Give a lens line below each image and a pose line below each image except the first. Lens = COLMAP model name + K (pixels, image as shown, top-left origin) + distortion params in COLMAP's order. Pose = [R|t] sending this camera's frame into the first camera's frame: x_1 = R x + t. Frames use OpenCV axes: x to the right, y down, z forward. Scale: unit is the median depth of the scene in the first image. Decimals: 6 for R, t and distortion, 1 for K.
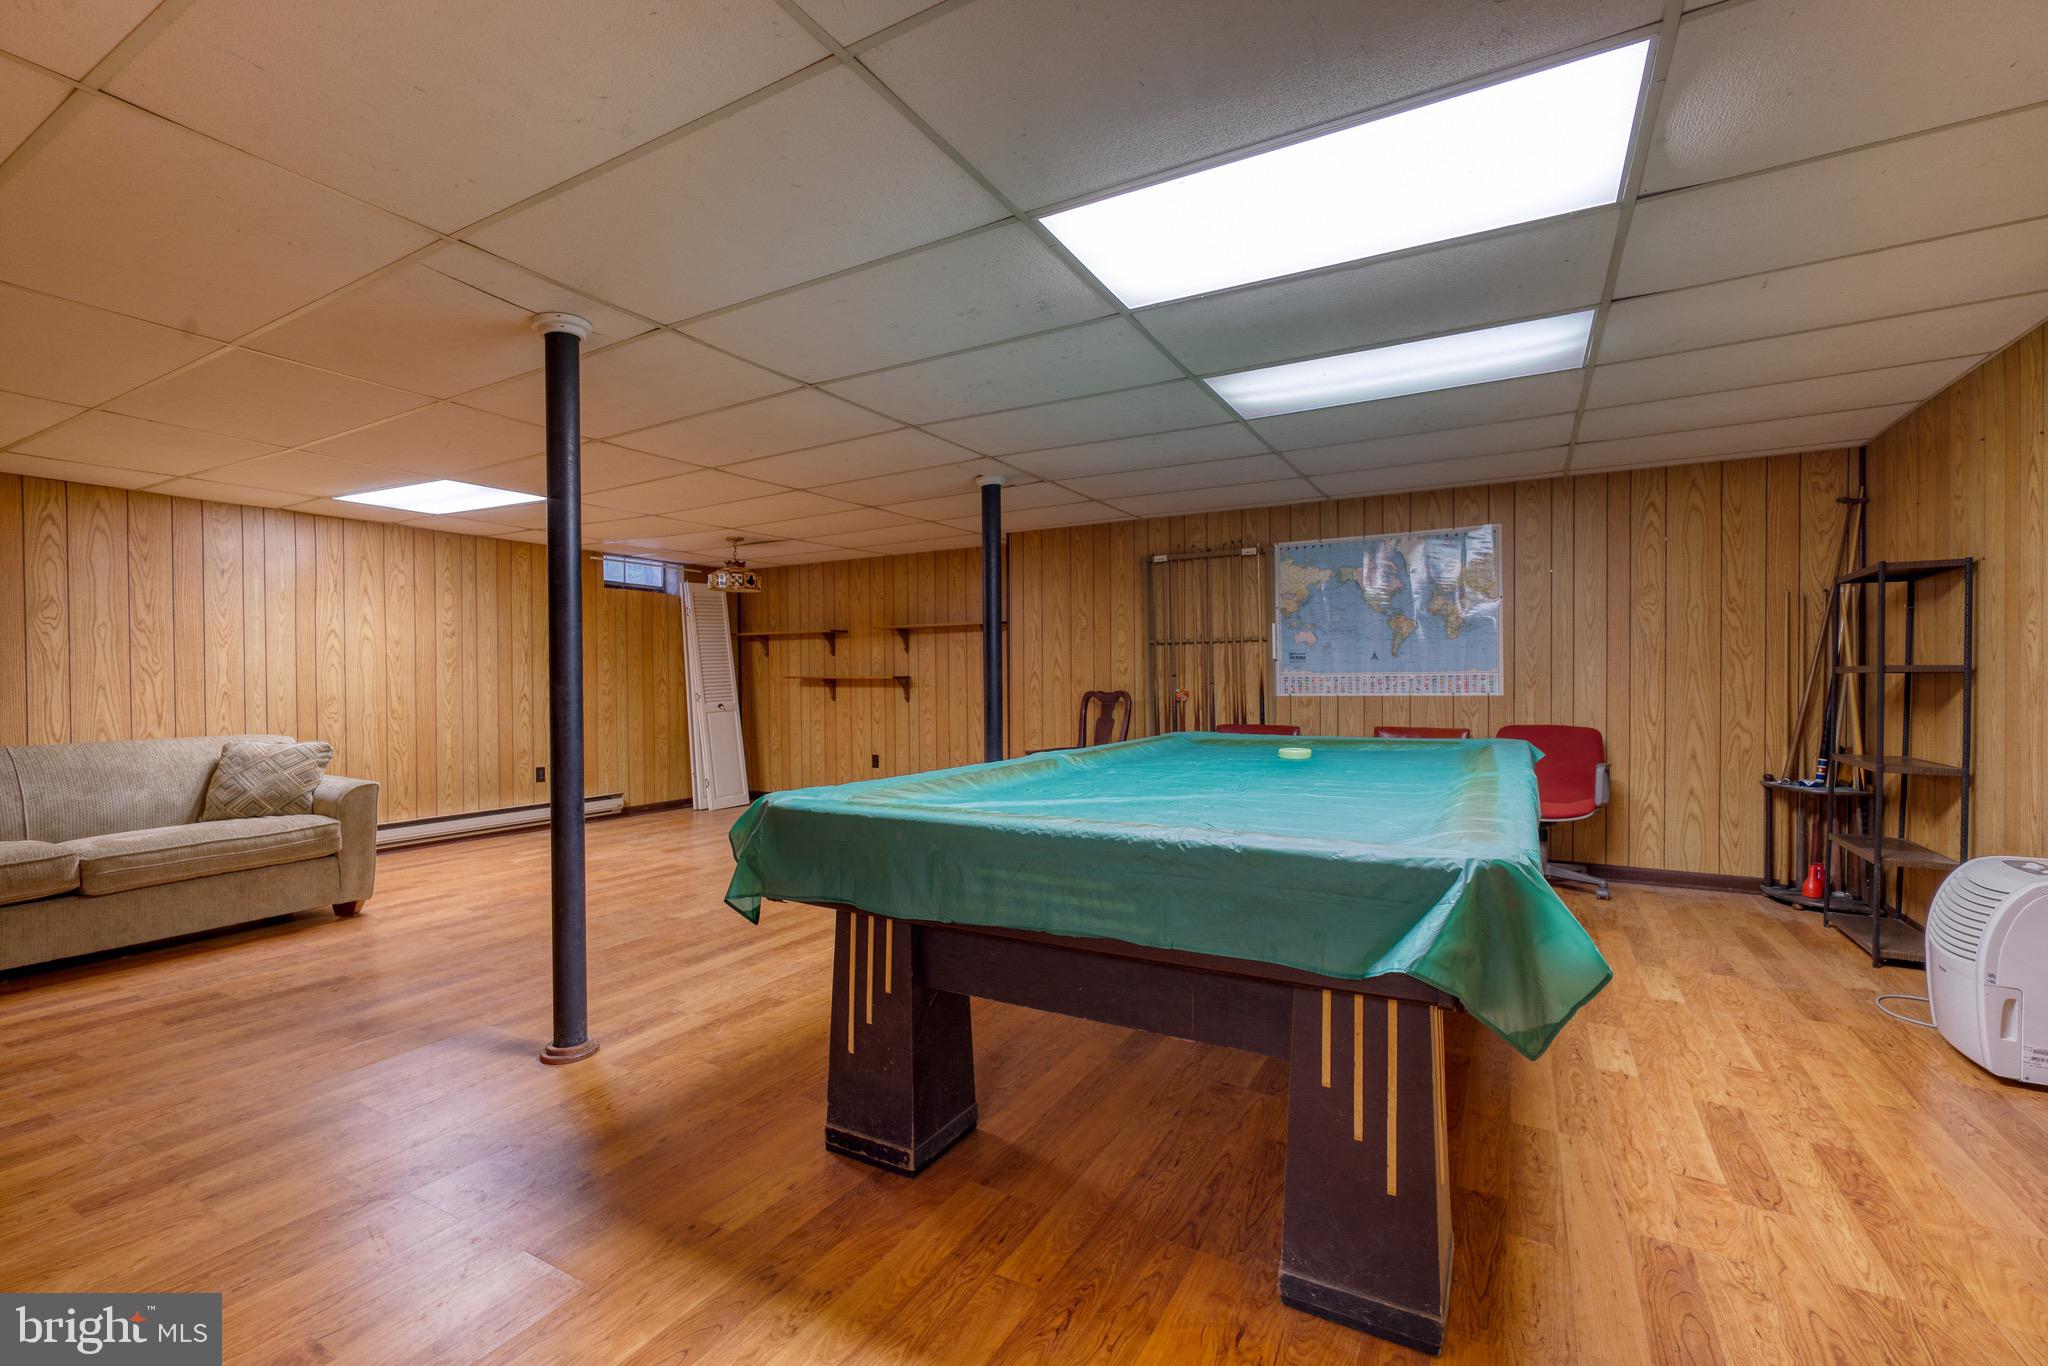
lens RADIAL K [[880.0, 0, 1016.6], [0, 880.0, 683.4], [0, 0, 1]] dist [-0.004374, 0.001059]
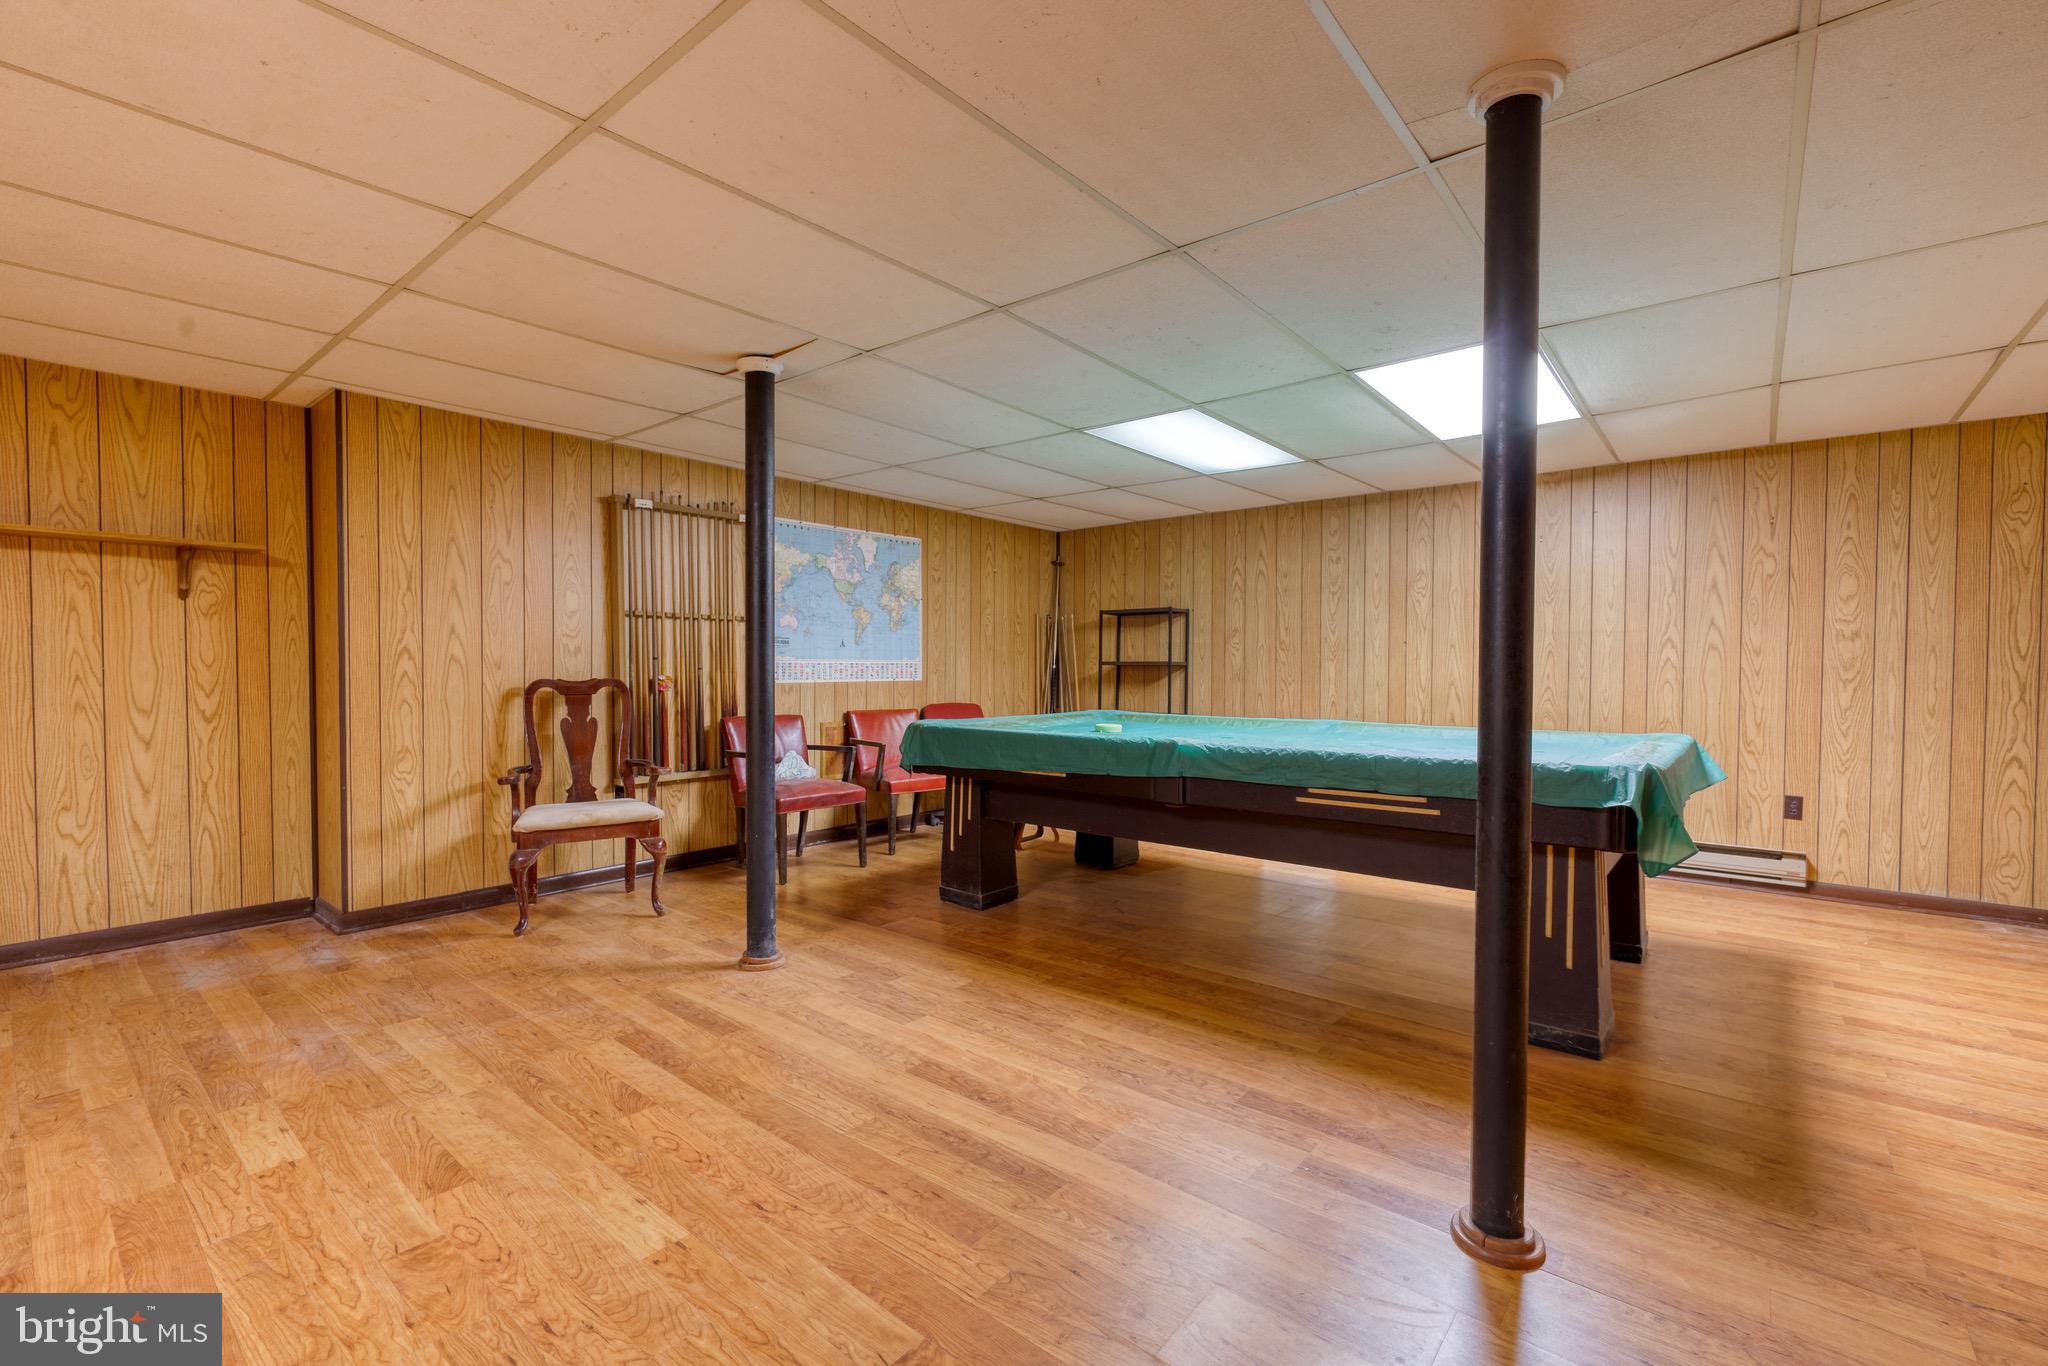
lens RADIAL K [[880.0, 0, 1015.2], [0, 880.0, 691.9], [0, 0, 1]] dist [-0.004374, 0.001059]
pose [[0.174717, -0.021005, 0.984395, -0.577242], [-0.003127, 0.999756, 0.021887, 0.003063], [-0.984614, -0.006902, 0.174608, 0.598917]]
